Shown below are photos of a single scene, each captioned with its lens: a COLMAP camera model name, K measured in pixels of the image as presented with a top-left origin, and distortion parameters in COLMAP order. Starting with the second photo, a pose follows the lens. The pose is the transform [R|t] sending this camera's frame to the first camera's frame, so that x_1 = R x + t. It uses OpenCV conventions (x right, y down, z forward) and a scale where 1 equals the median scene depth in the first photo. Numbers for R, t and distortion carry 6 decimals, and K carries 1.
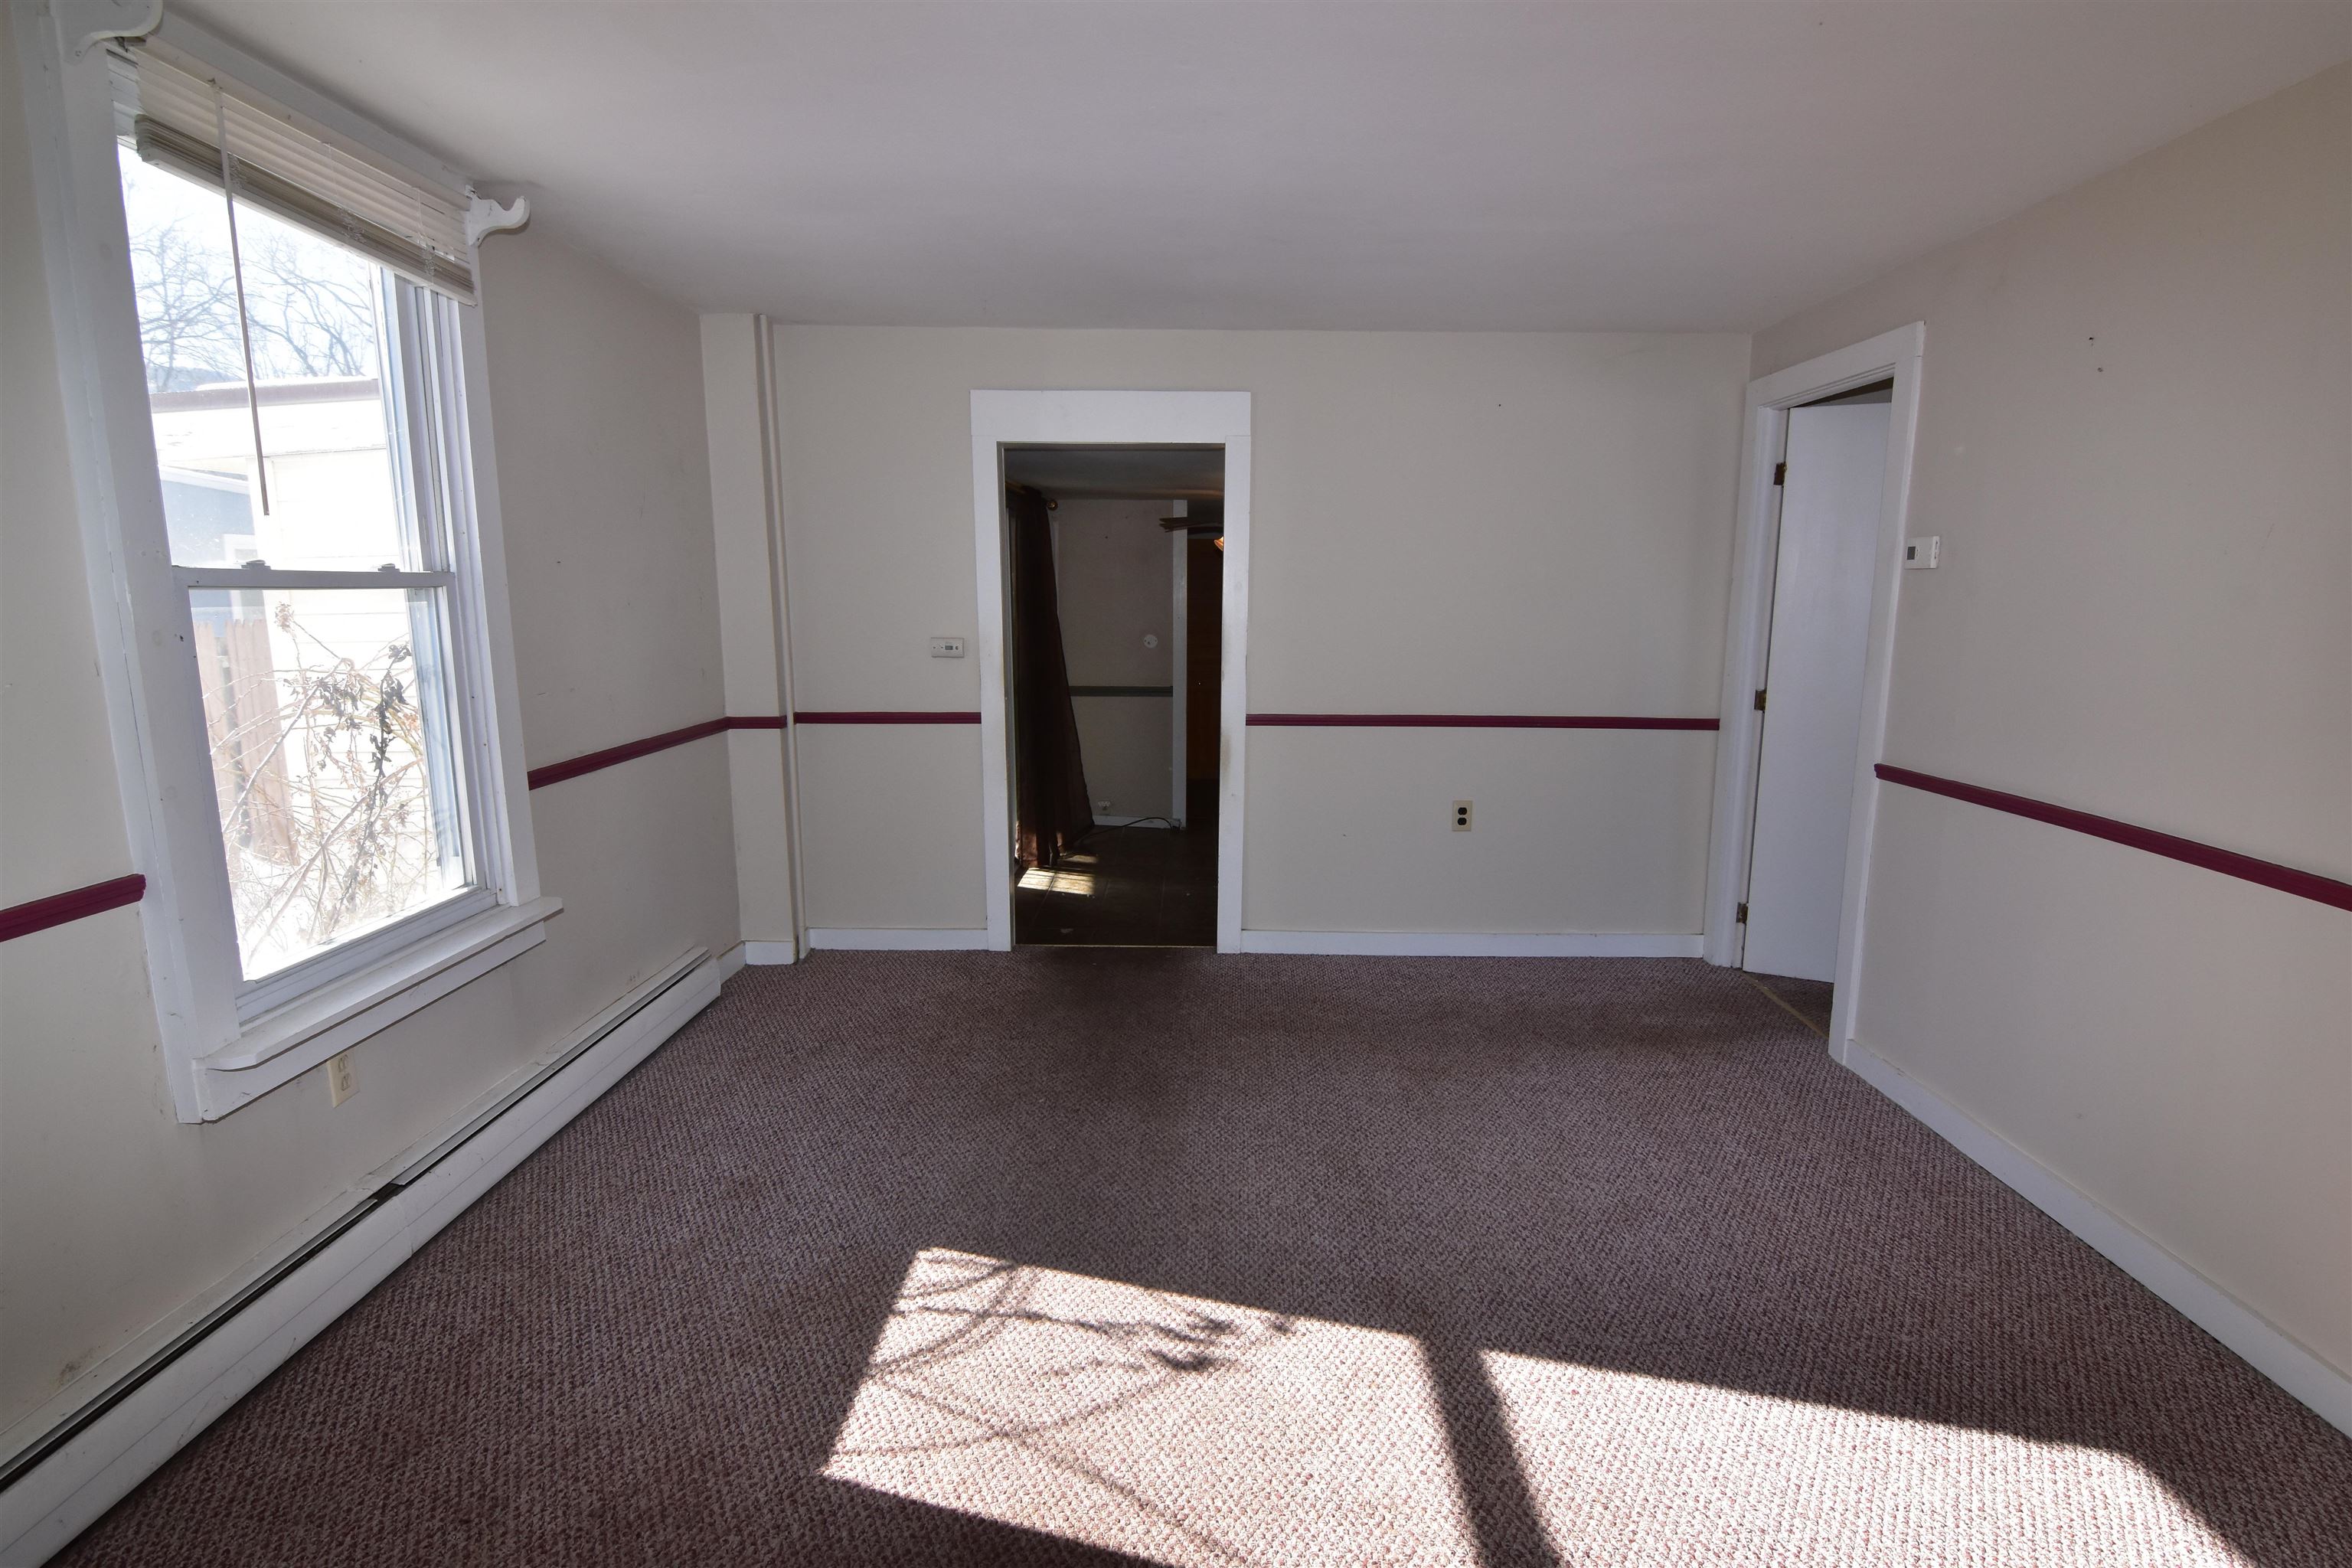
lens RADIAL K [[1134.7, 0, 1185.0], [0, 1134.7, 779.3], [0, 0, 1]] dist [-0.001874, -0.012457]
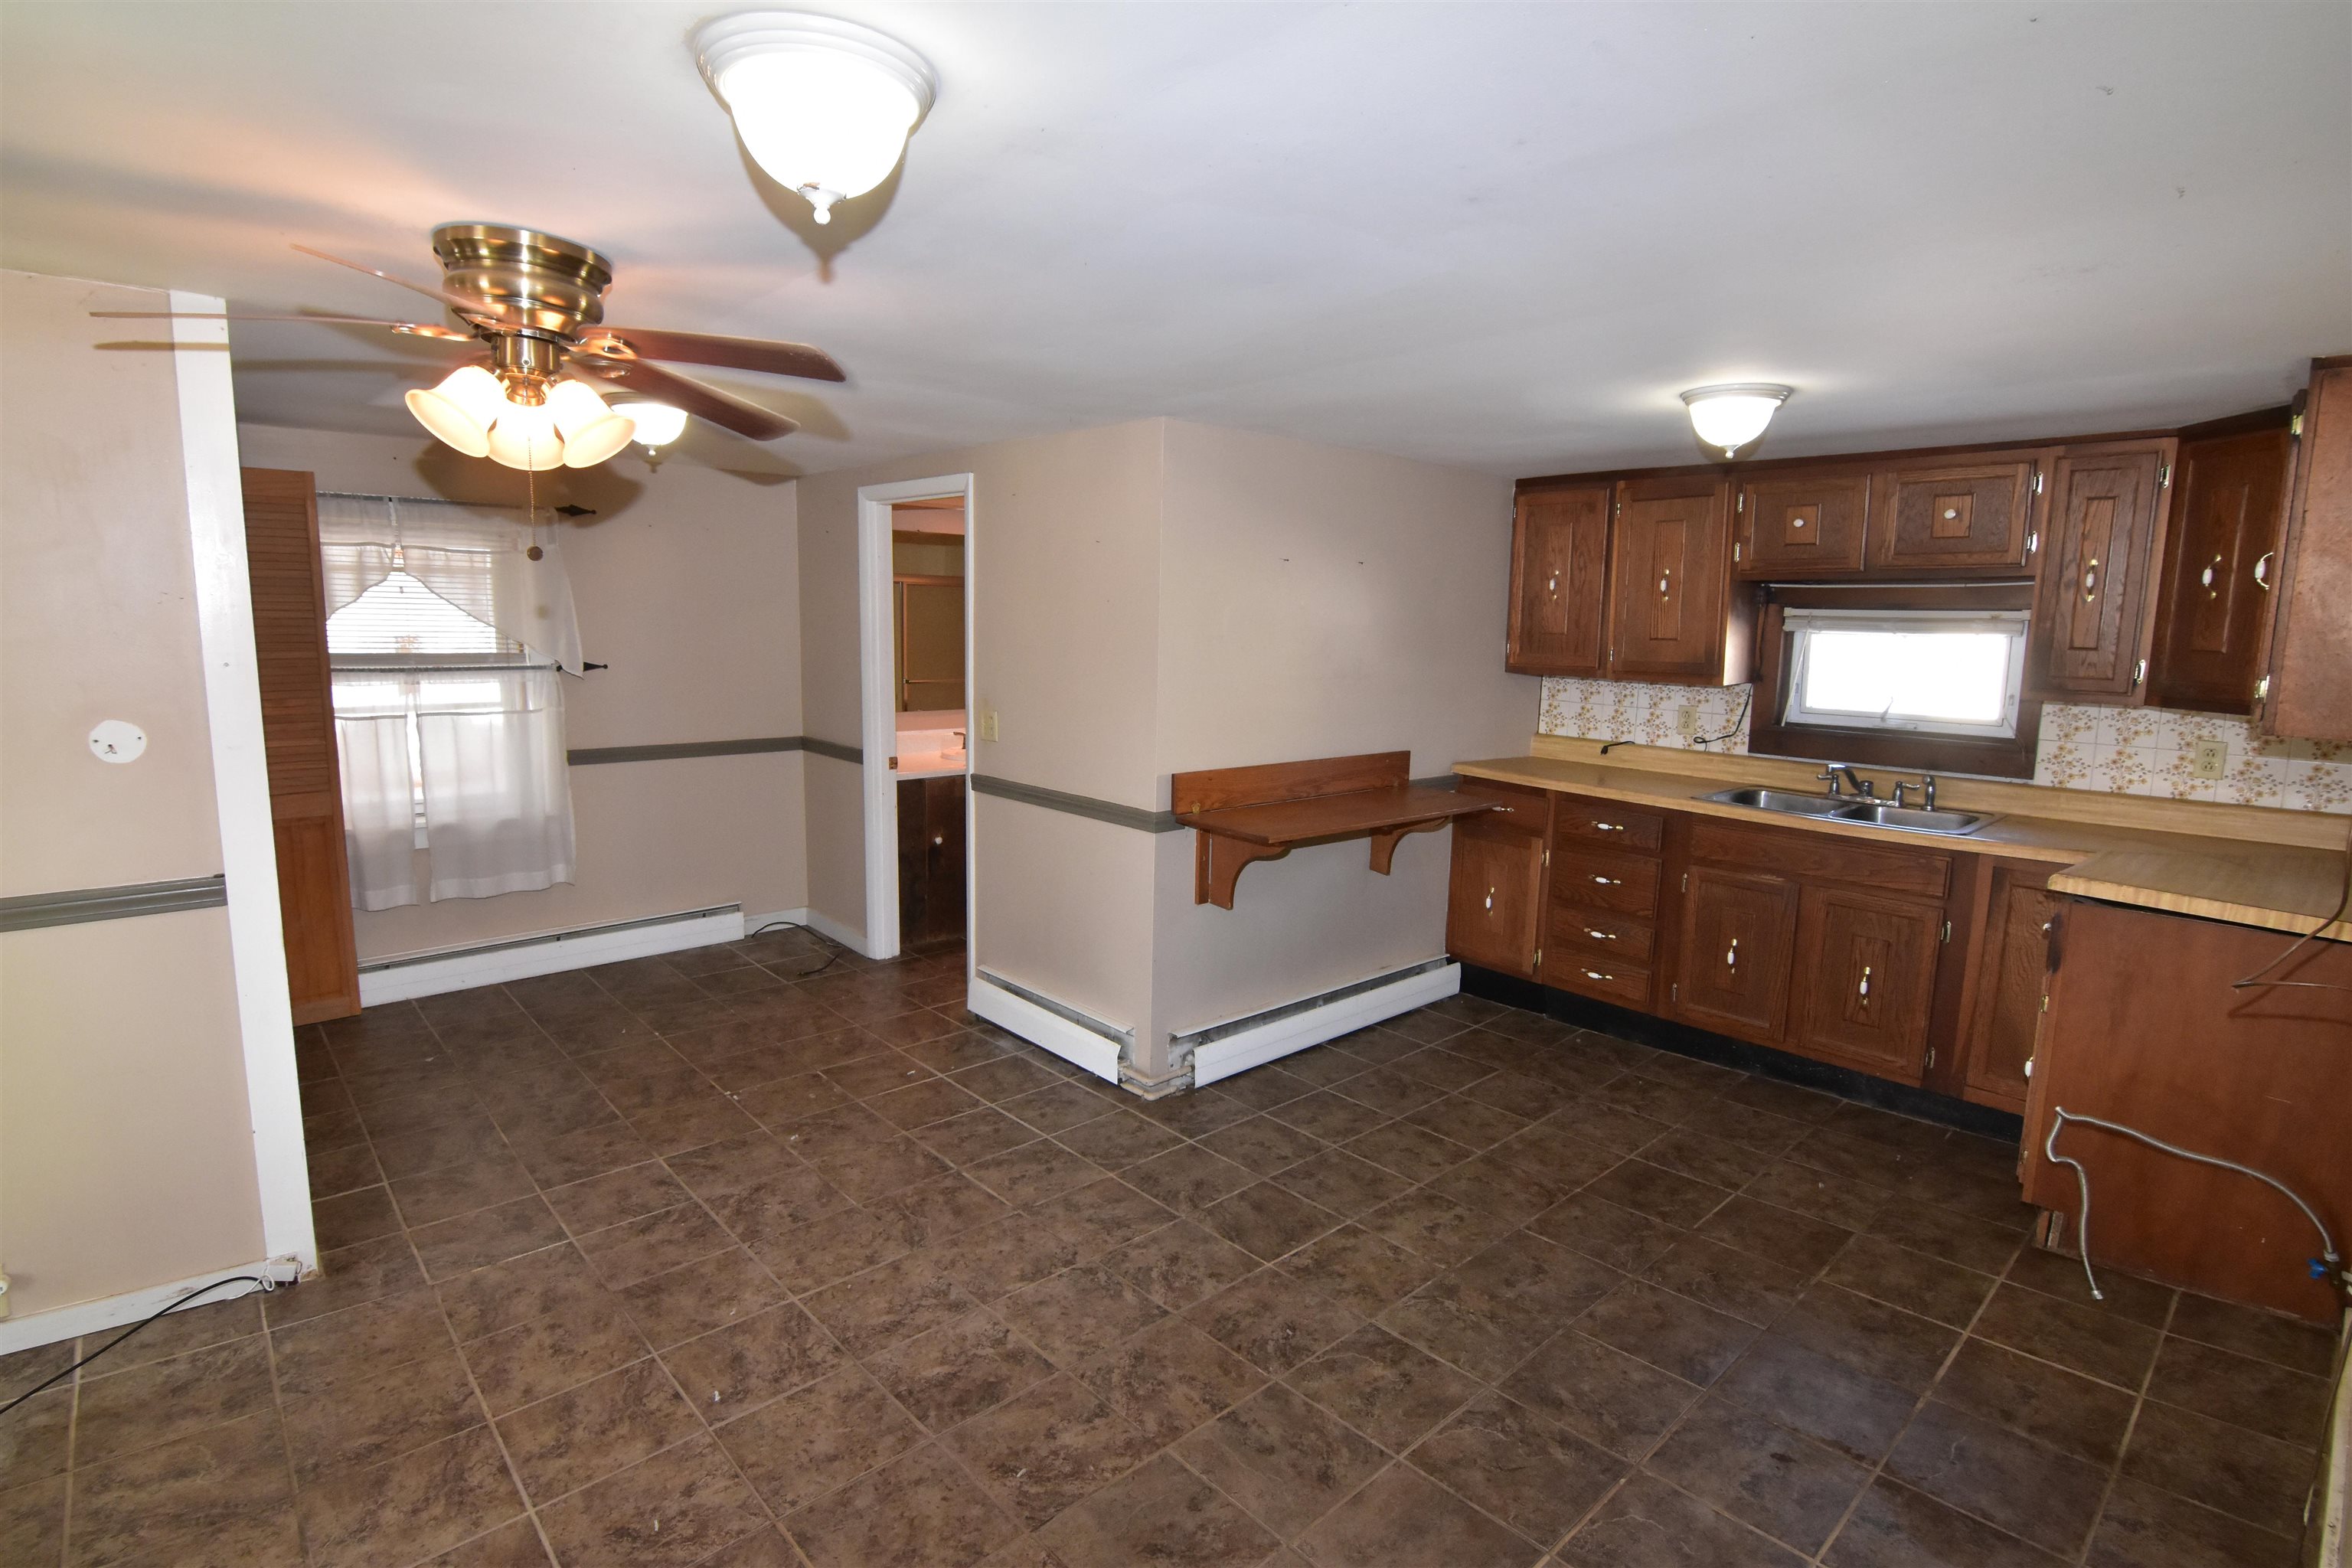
lens RADIAL K [[1134.7, 0, 1185.0], [0, 1134.7, 779.3], [0, 0, 1]] dist [-0.001874, -0.012457]
pose [[0.729145, -0.084721, 0.679095, -0.063592], [0.095927, 0.995164, 0.021155, -0.211962], [-0.677603, 0.049719, 0.733746, 1.364409]]
